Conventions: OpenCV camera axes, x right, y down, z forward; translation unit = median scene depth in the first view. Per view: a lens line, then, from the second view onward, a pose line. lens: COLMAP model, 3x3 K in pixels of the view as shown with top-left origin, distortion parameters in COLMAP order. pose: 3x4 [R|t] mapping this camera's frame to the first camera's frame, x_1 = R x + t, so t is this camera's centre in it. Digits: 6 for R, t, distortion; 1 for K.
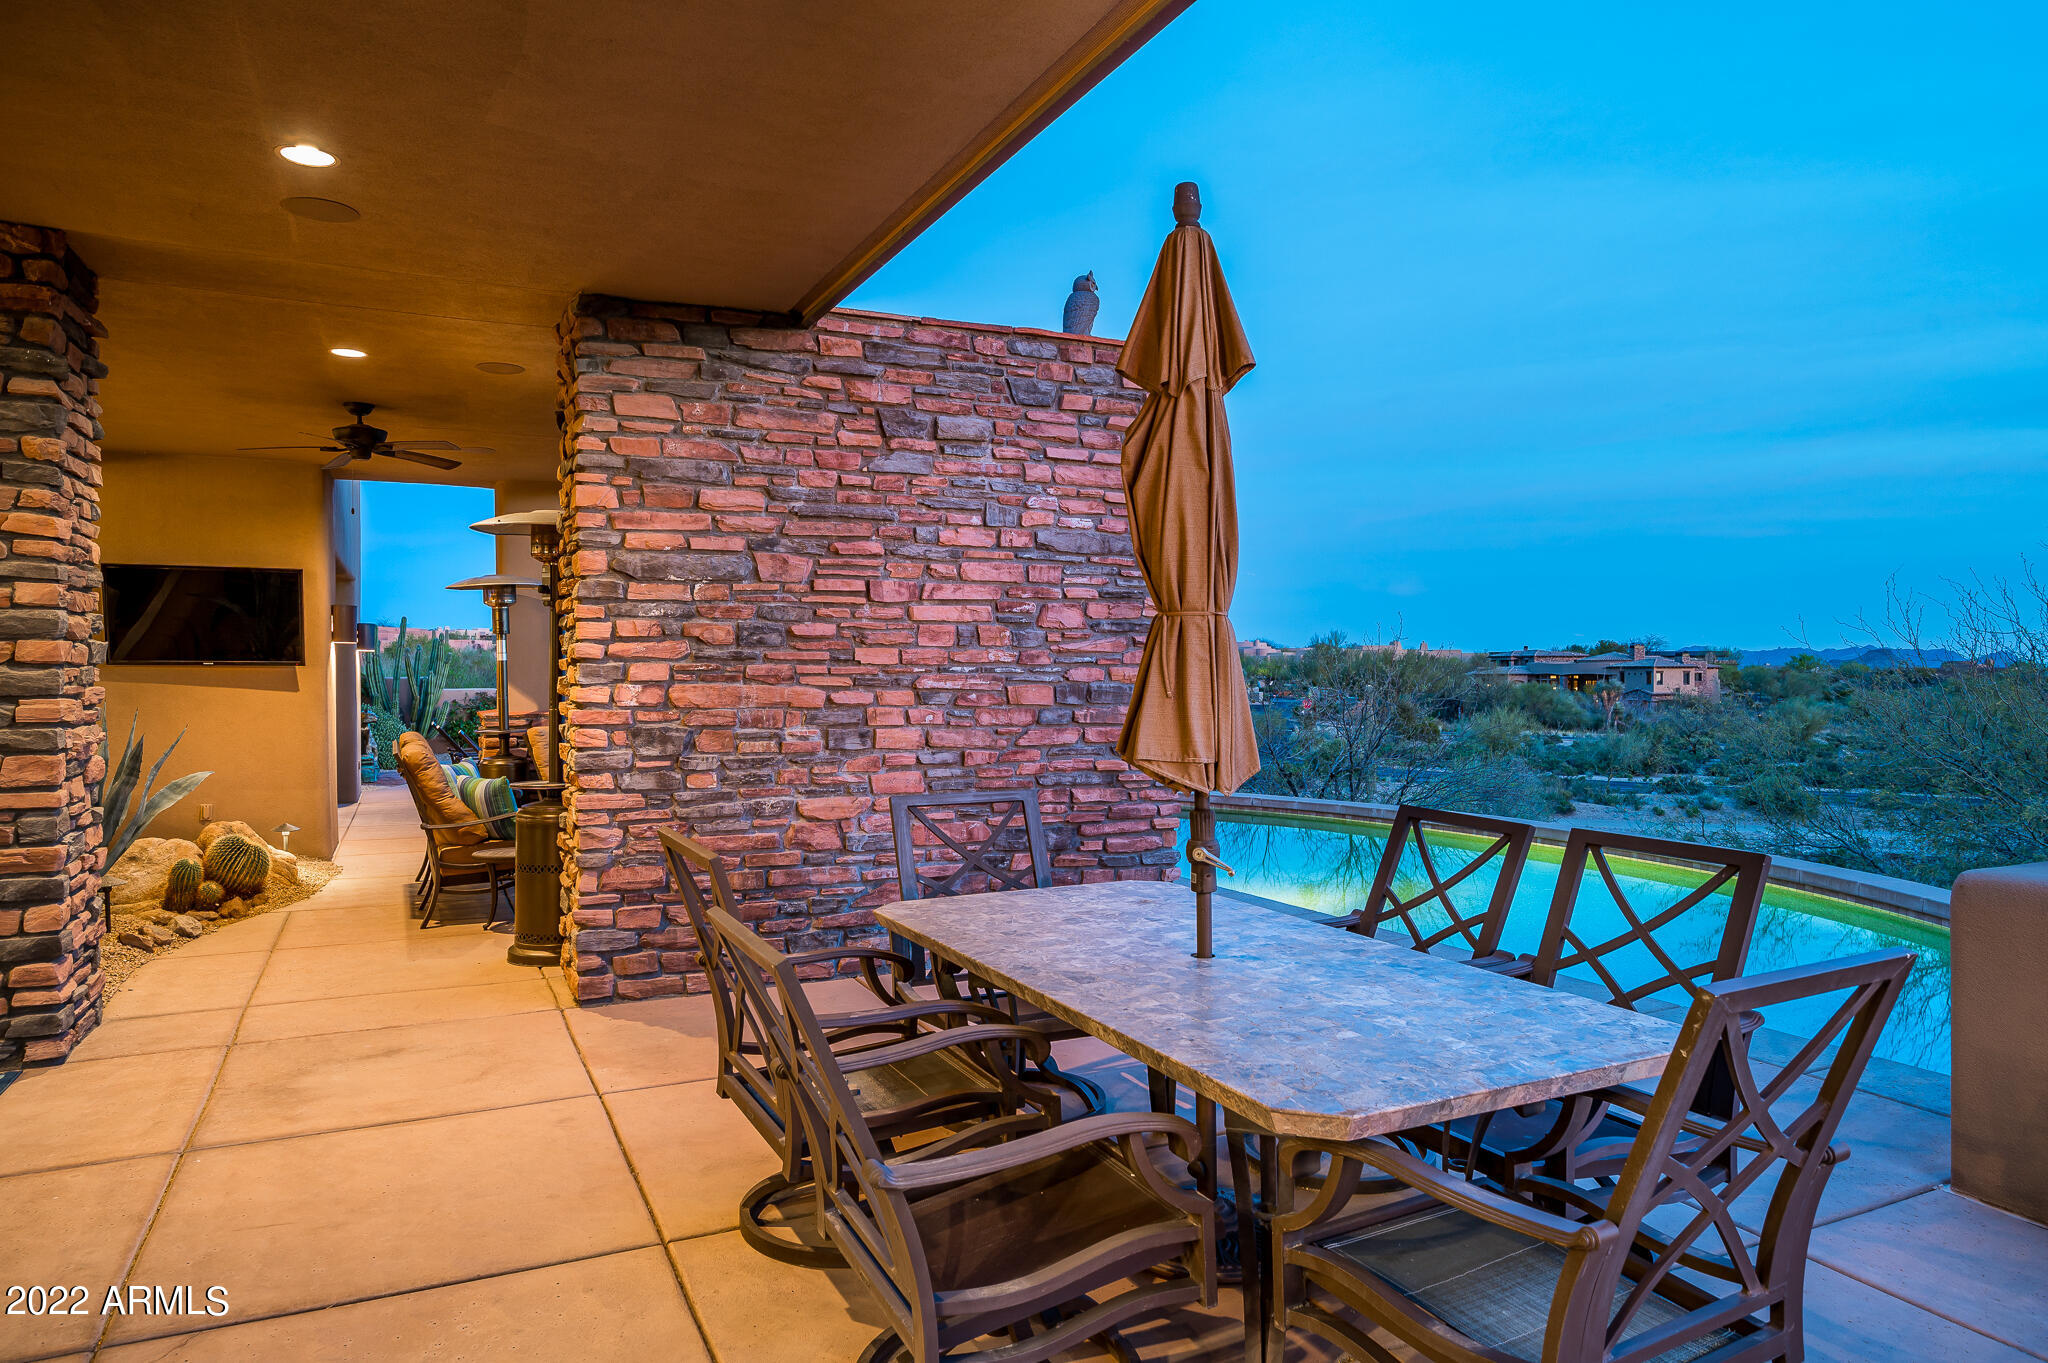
lens RADIAL K [[1266.7, 0, 1022.8], [0, 1266.7, 682.4], [0, 0, 1]] dist [-0.002903, -0.000735]
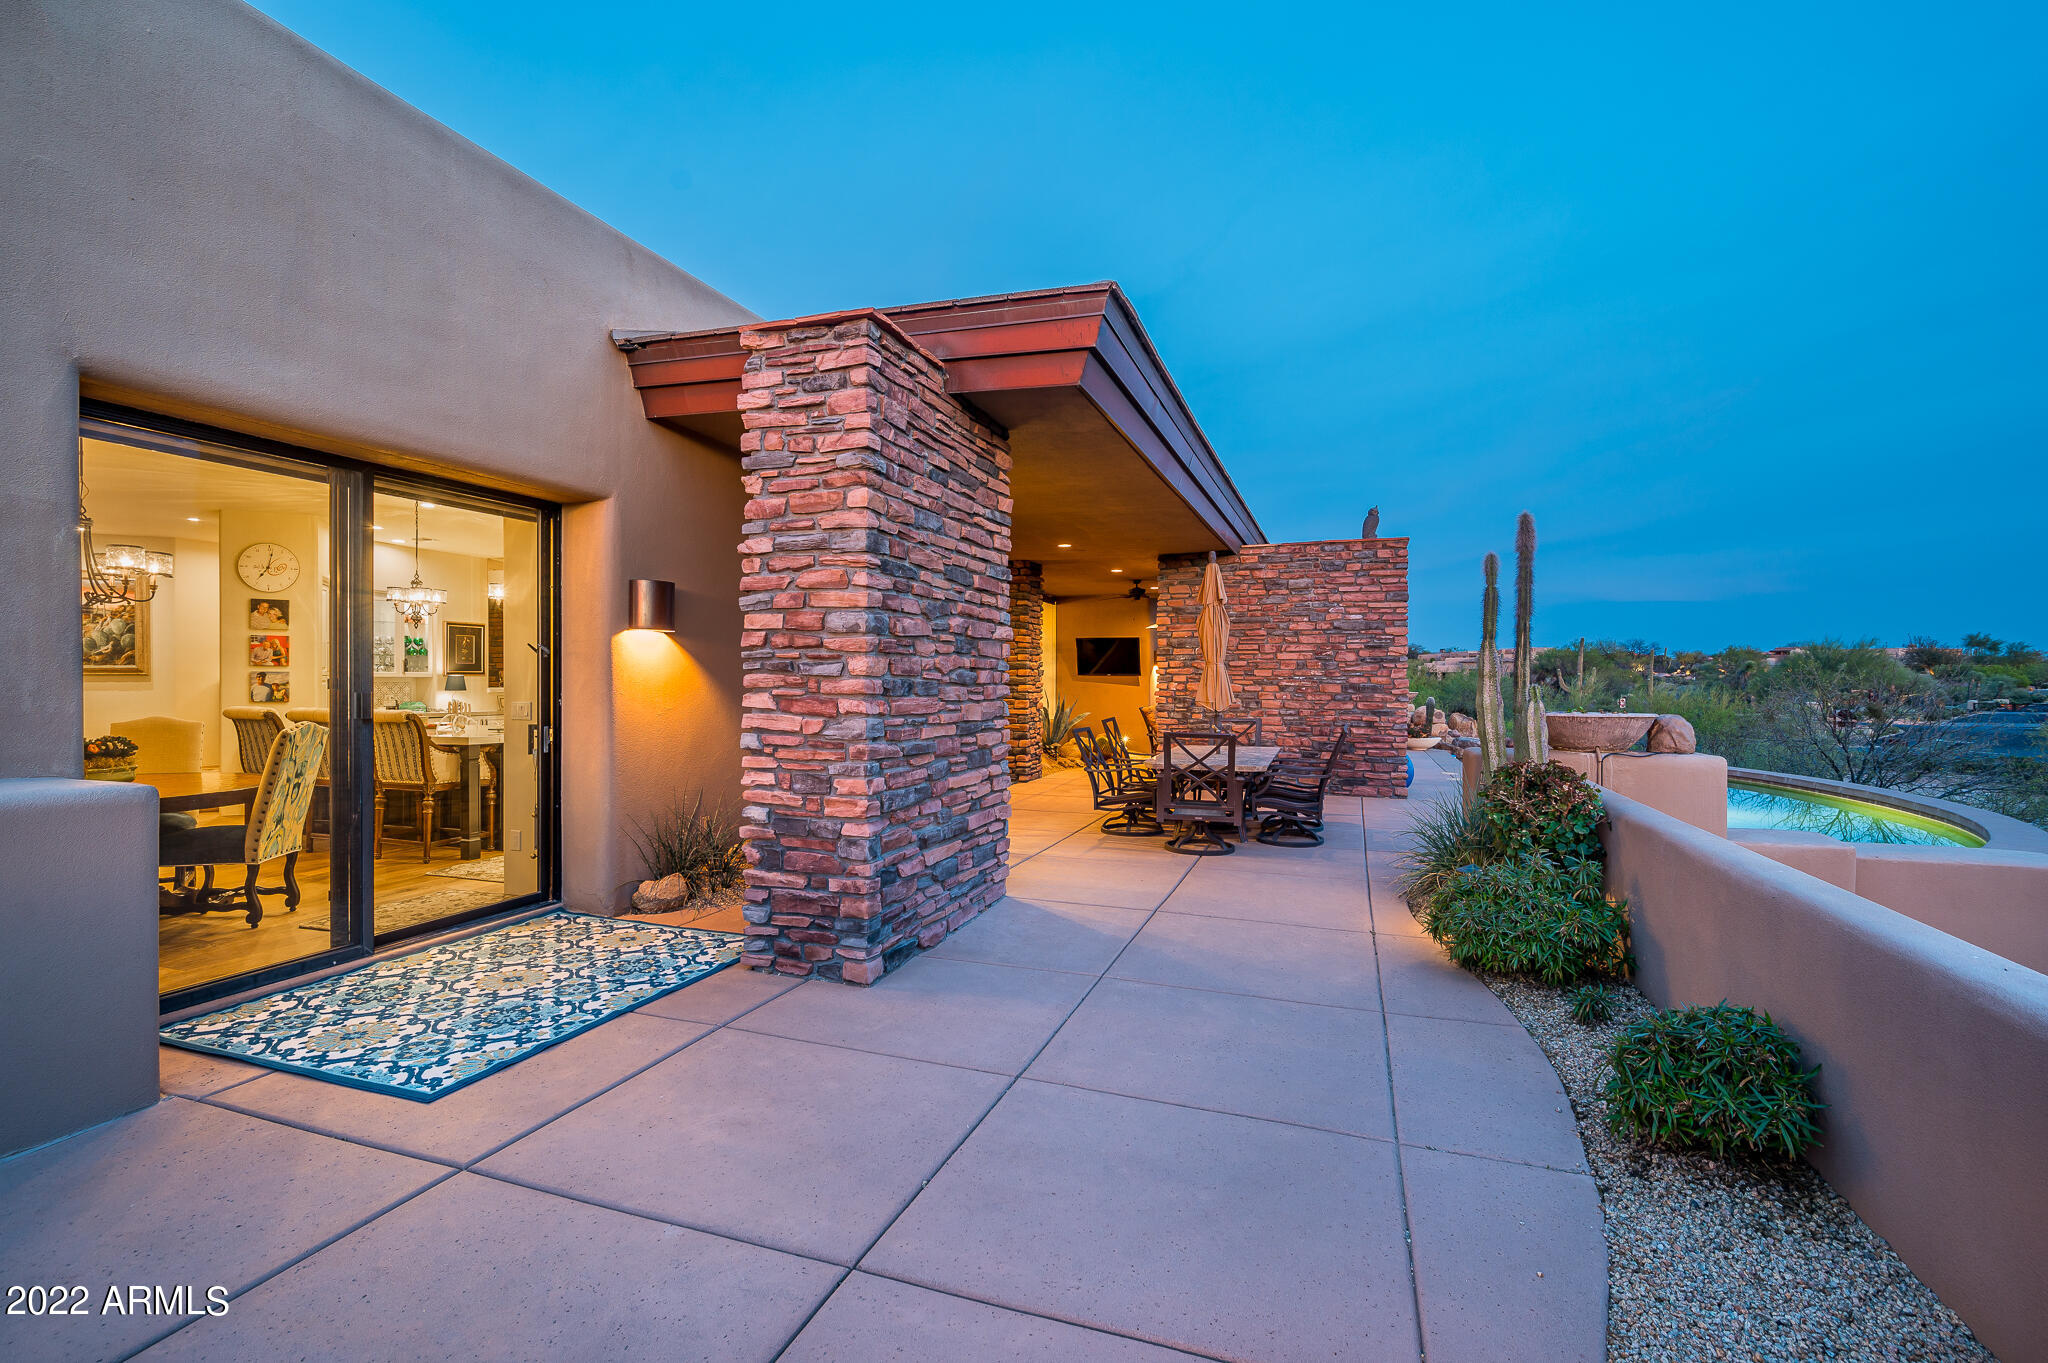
lens RADIAL K [[964.8, 0, 1023.8], [0, 964.8, 680.8], [0, 0, 1]] dist [-0.005256, -0.000495]
pose [[0.709196, 0.005544, -0.704990, 0.930584], [-0.009496, 0.999953, -0.001688, 0.003937], [0.704948, 0.007892, 0.709215, -0.771878]]
